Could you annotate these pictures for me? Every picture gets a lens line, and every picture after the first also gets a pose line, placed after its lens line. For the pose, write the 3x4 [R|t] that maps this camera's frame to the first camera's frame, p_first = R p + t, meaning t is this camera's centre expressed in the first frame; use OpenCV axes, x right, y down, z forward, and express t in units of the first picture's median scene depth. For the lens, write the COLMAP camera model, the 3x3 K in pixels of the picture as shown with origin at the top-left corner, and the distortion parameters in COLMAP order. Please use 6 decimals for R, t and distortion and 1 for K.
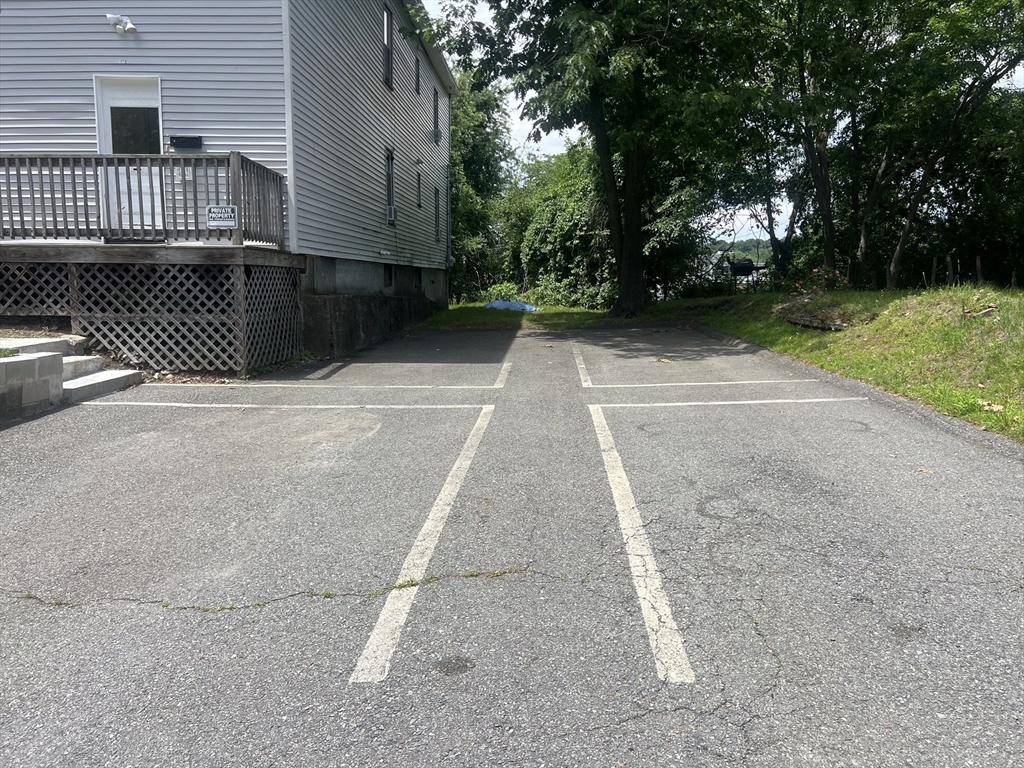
lens RADIAL K [[770.2, 0, 541.2], [0, 770.2, 385.4], [0, 0, 1]] dist [-0.004995, -0.009434]
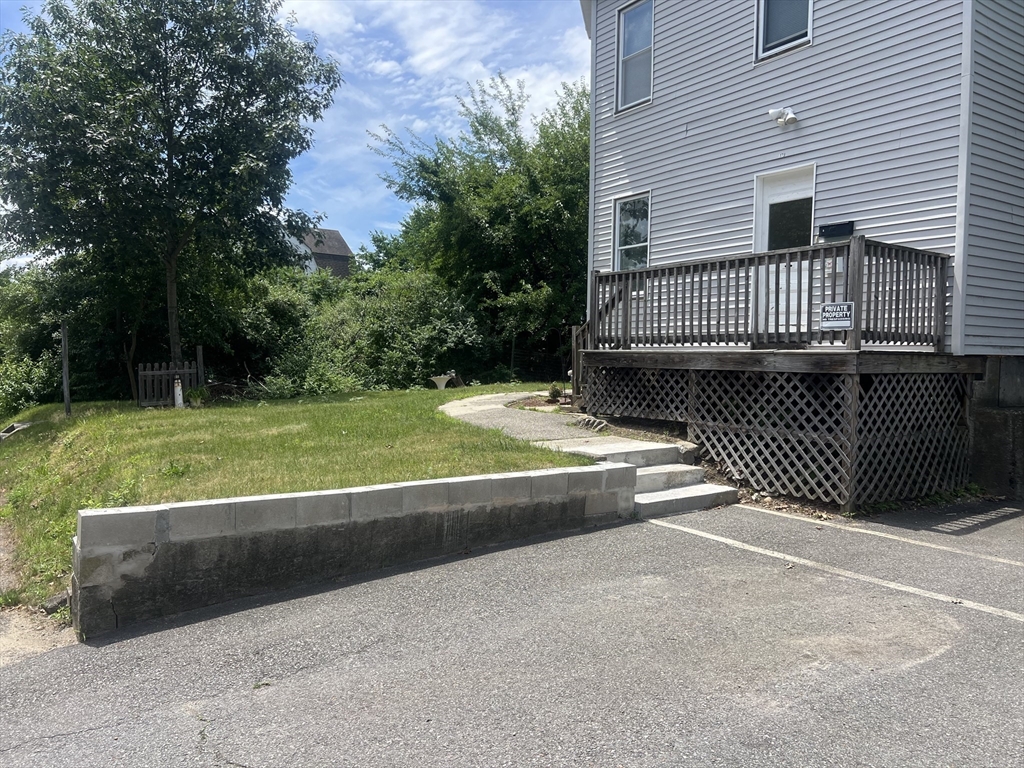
lens RADIAL K [[769.3, 0, 512.0], [0, 769.3, 384.0], [0, 0, 1]] dist [0.101012, -0.166847]
pose [[0.560979, 0.025894, -0.827425, 0.080118], [-0.115015, 0.992255, -0.046926, -0.066955], [0.819801, 0.121490, 0.559613, 0.253941]]
